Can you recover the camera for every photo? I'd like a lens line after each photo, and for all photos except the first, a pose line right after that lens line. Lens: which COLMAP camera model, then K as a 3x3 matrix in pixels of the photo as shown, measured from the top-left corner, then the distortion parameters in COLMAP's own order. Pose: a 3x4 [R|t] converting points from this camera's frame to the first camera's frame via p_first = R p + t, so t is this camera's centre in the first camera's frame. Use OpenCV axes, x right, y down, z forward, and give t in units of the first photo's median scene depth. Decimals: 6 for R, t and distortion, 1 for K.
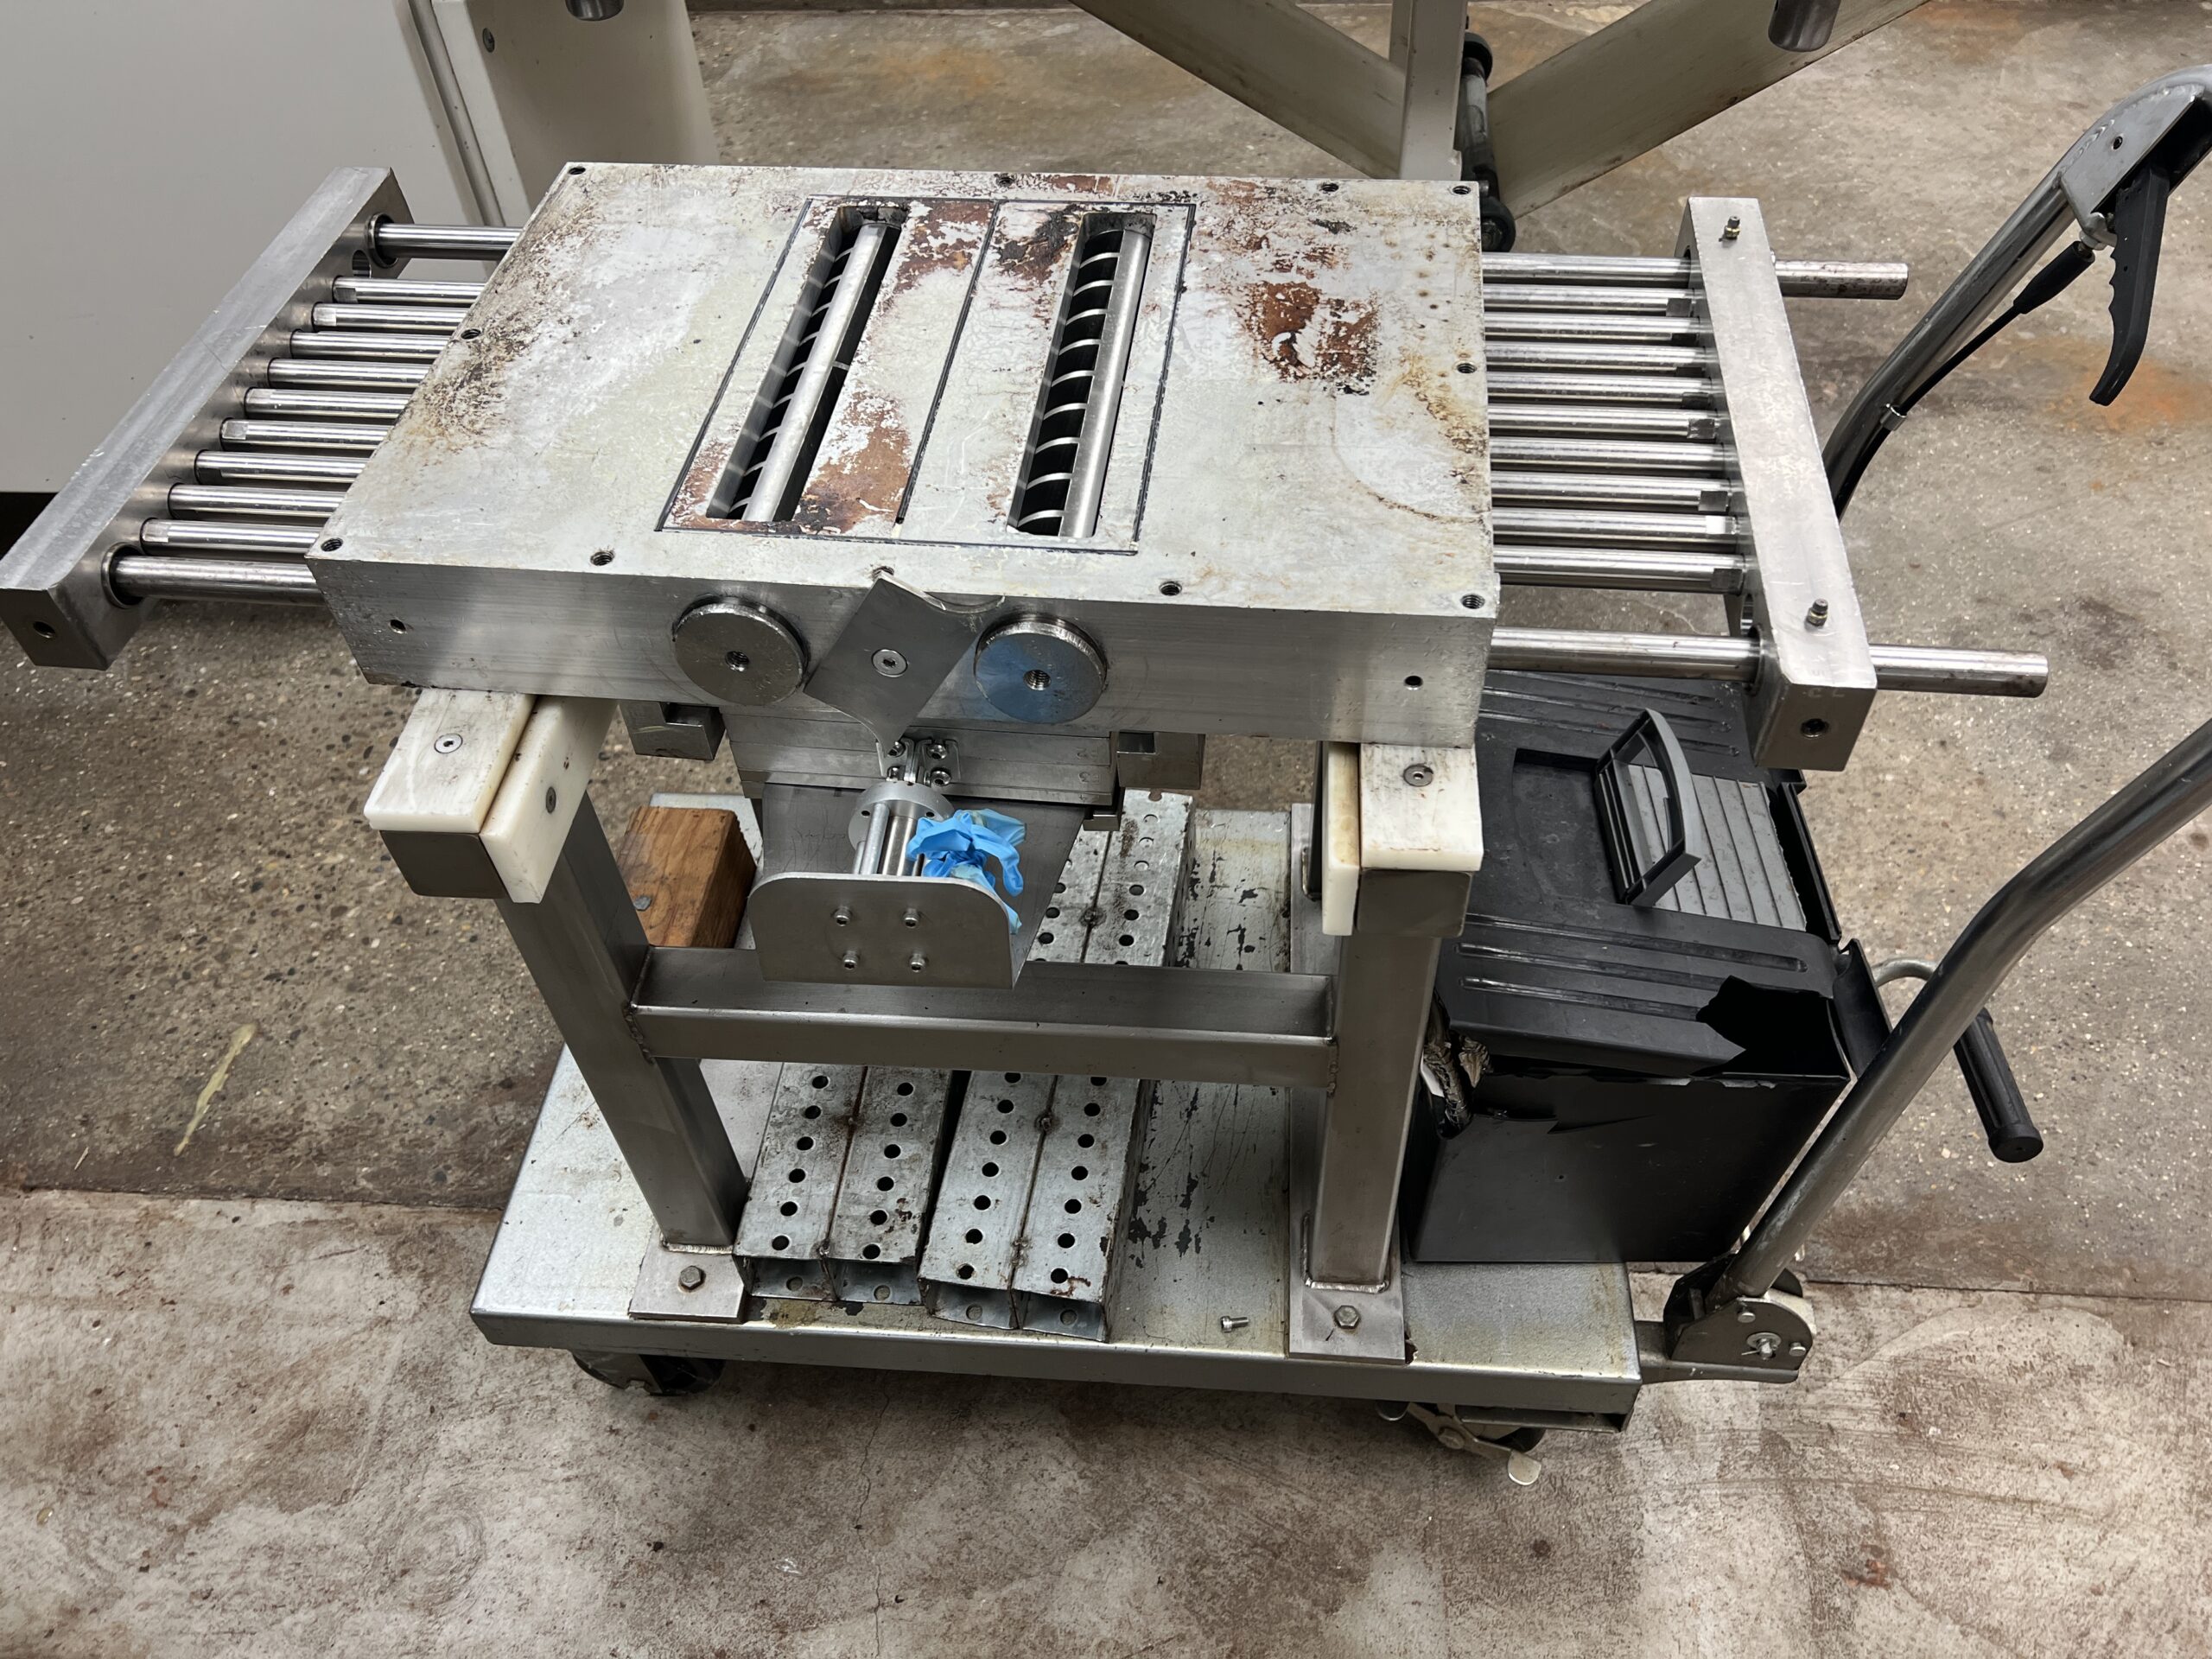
lens RADIAL K [[1683.5, 0, 1101.0], [0, 1683.5, 807.8], [0, 0, 1]] dist [0.006349, -0.014490]
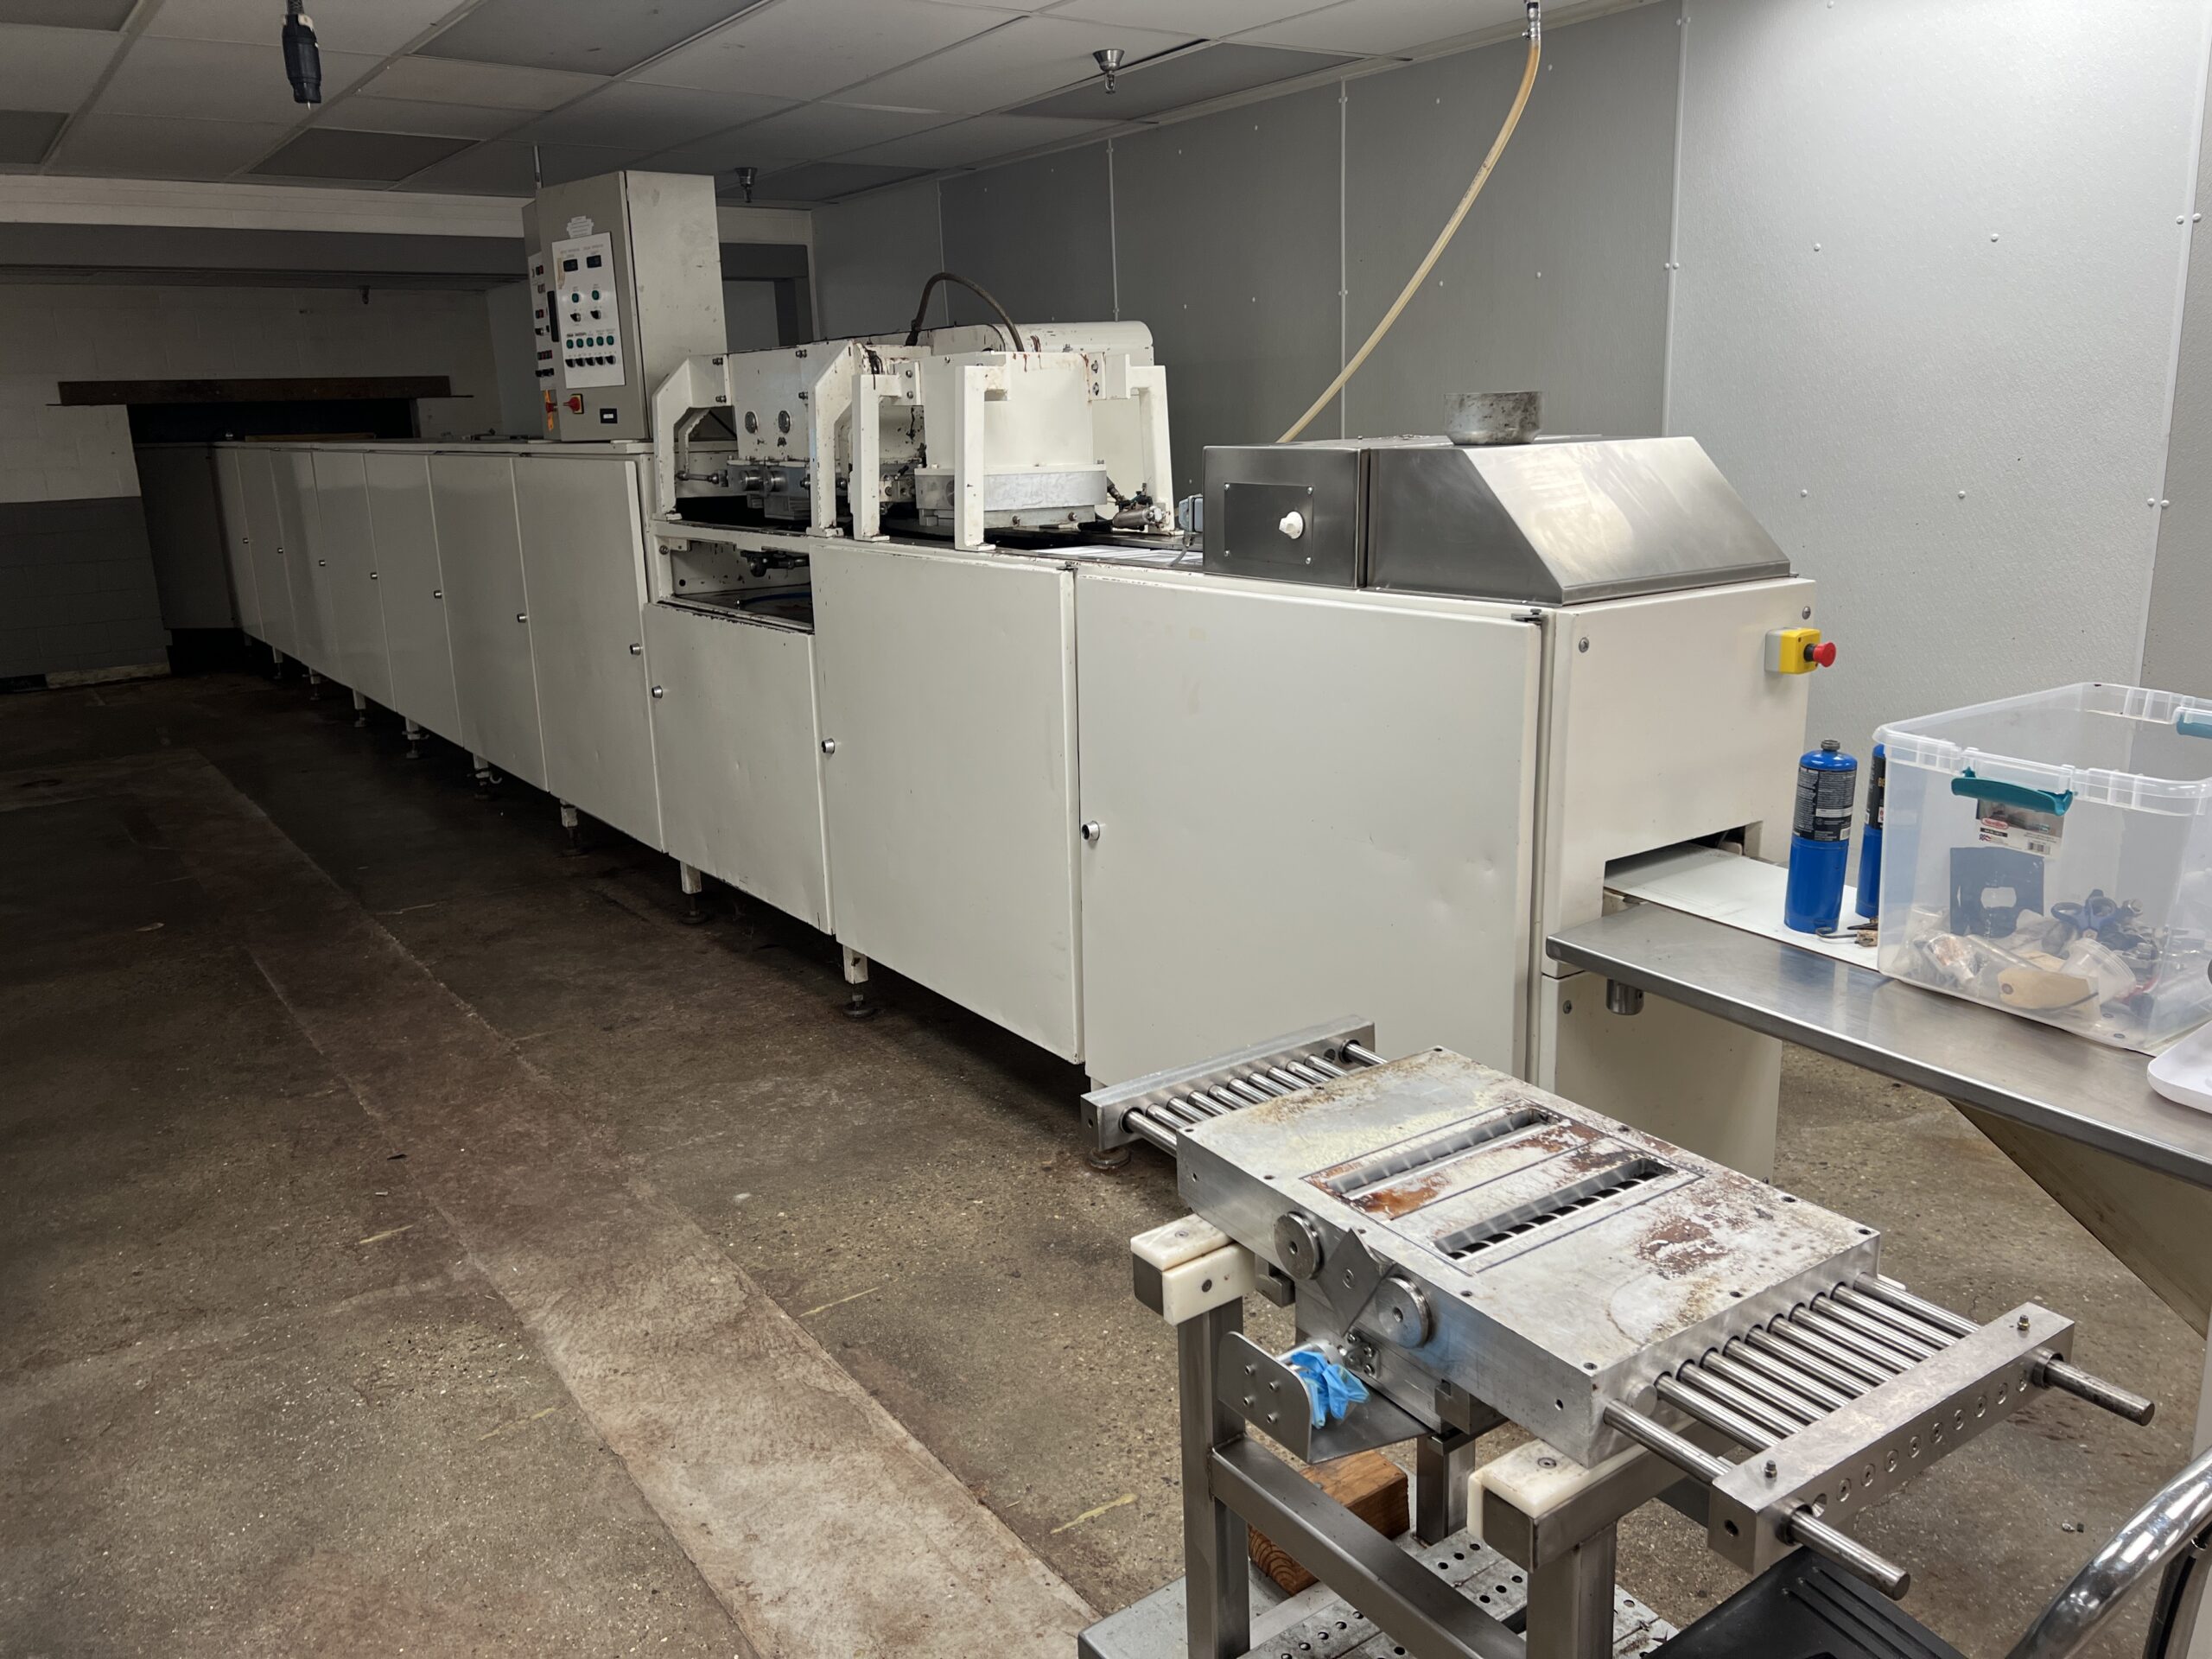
lens RADIAL K [[1683.5, 0, 1101.0], [0, 1683.5, 807.8], [0, 0, 1]] dist [0.006349, -0.014490]
pose [[0.640039, 0.203904, -0.740792, 0.884100], [-0.568320, 0.774475, -0.277850, 0.170174], [0.517070, 0.598842, 0.611577, -0.576056]]
